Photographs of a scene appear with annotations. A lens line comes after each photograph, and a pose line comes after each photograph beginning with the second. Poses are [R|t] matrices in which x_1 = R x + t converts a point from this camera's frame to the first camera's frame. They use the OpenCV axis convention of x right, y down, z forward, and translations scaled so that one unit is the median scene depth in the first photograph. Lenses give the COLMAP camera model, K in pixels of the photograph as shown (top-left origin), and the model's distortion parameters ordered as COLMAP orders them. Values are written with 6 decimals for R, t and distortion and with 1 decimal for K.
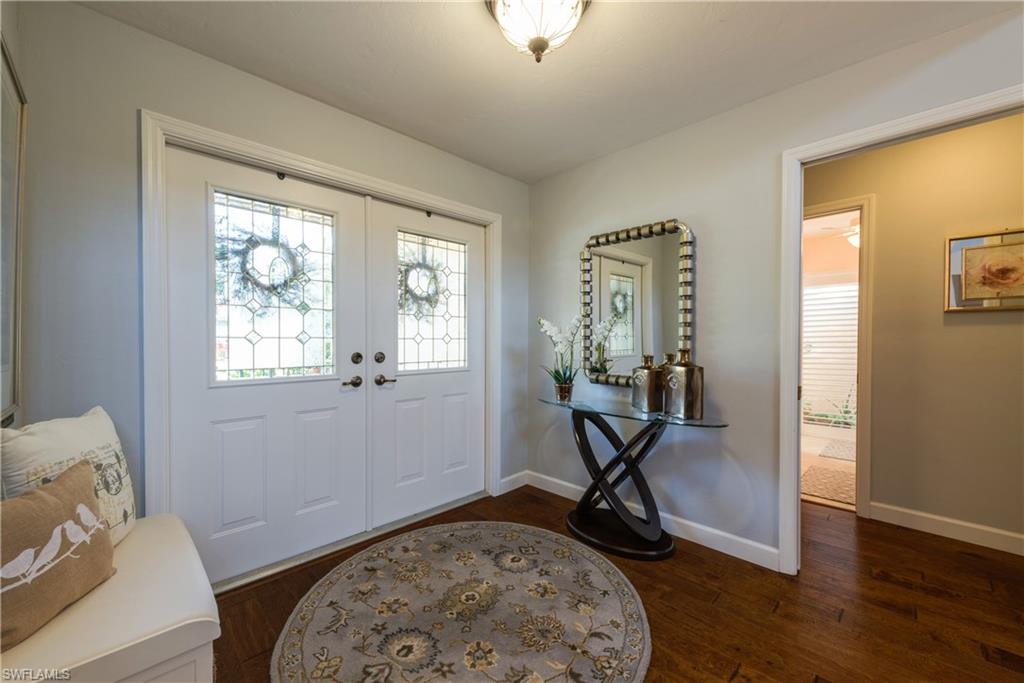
lens RADIAL K [[399.0, 0, 504.4], [0, 399.0, 342.0], [0, 0, 1]] dist [0.016413, -0.000740]
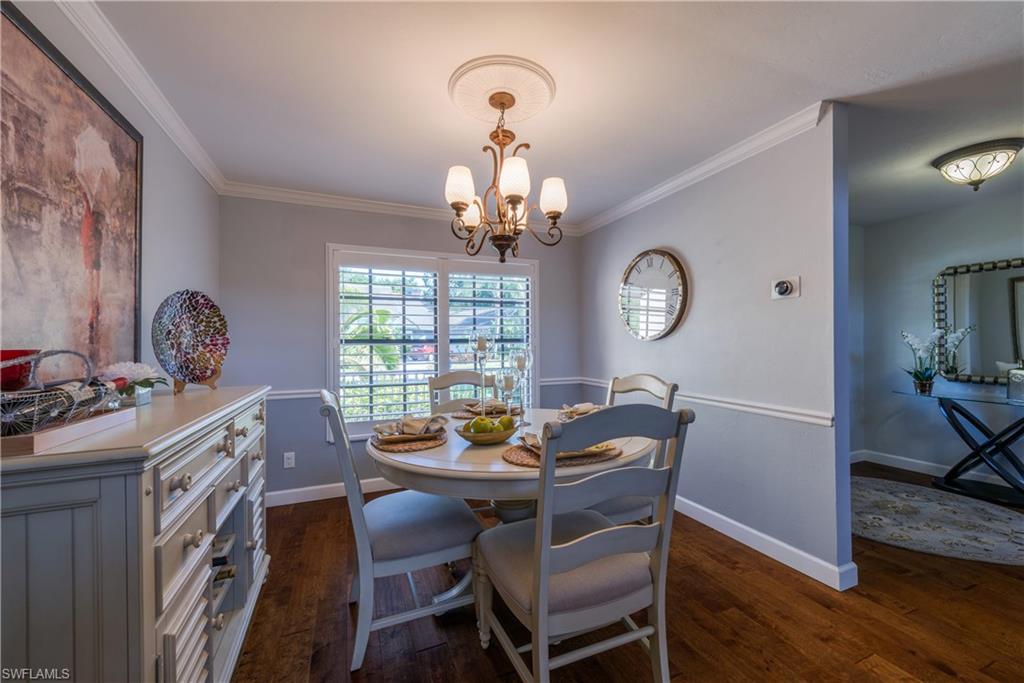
lens RADIAL K [[399.0, 0, 513.3], [0, 399.0, 342.9], [0, 0, 1]] dist [0.016413, -0.000740]
pose [[0.928752, -0.009871, -0.370570, -0.627580], [0.006095, 0.999917, -0.011359, -0.014242], [0.370651, 0.008291, 0.928735, -0.768948]]
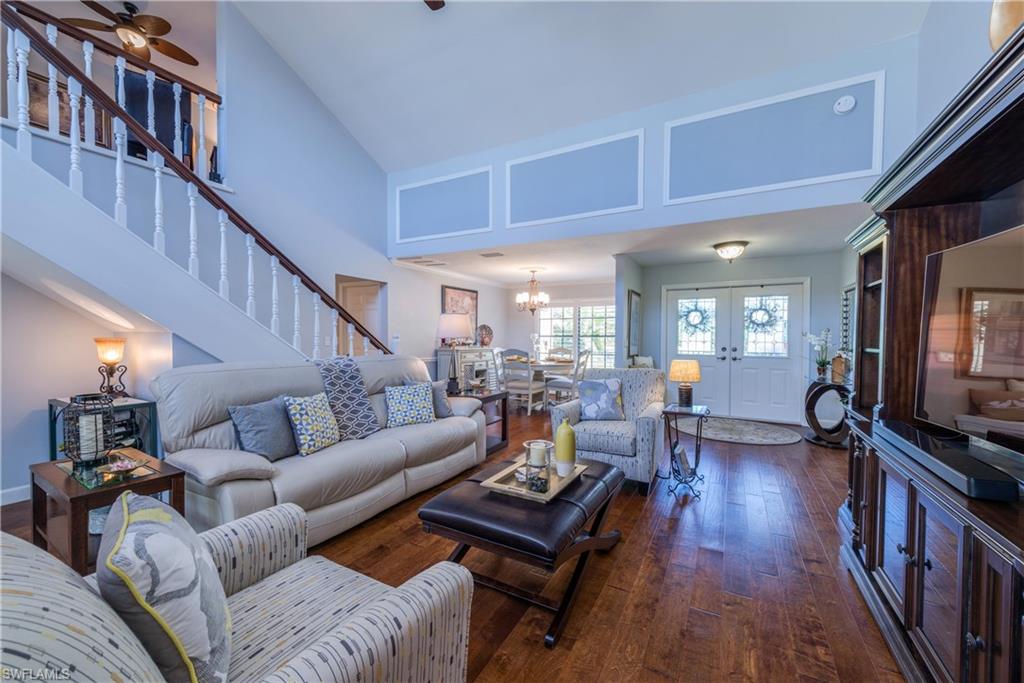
lens RADIAL K [[399.0, 0, 509.7], [0, 399.0, 342.2], [0, 0, 1]] dist [0.016413, -0.000740]
pose [[0.291031, 0.015513, -0.956588, 1.579641], [-0.003255, 0.999879, 0.015225, -0.038277], [0.956708, -0.001317, 0.291046, -1.012697]]
